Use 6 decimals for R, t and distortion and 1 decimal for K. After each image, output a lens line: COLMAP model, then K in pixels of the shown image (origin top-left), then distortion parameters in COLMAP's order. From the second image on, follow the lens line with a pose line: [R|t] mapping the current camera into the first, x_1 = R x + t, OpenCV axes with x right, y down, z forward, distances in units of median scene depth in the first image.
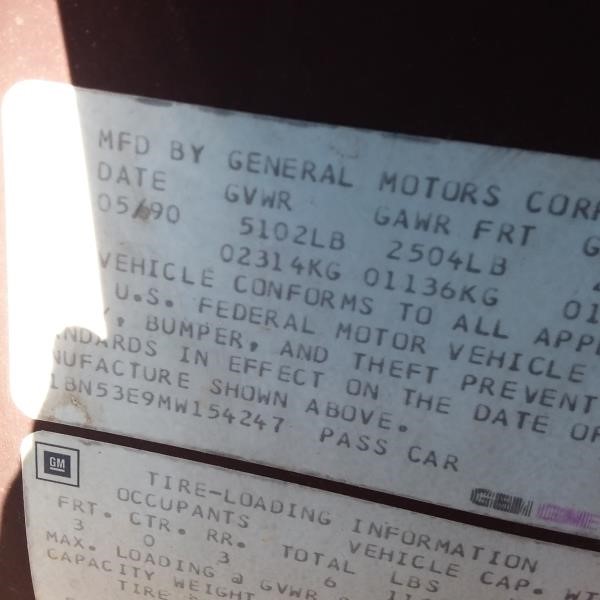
lens RADIAL K [[606.4, 0, 300.0], [0, 606.4, 300.0], [0, 0, 1]] dist [0.132383, -0.218789]
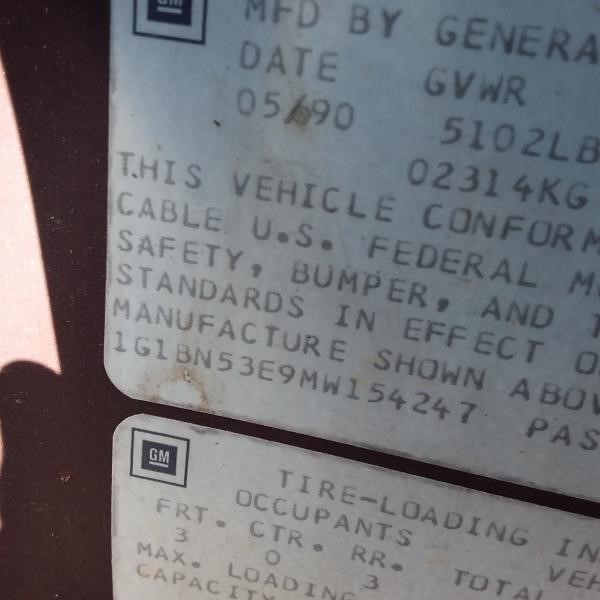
lens RADIAL K [[606.4, 0, 300.0], [0, 606.4, 300.0], [0, 0, 1]] dist [0.132383, -0.218789]
pose [[0.999888, 0.011117, -0.010021, -0.234767], [-0.010911, 0.999733, 0.020388, 0.056378], [0.010245, -0.020276, 0.999742, 0.263253]]
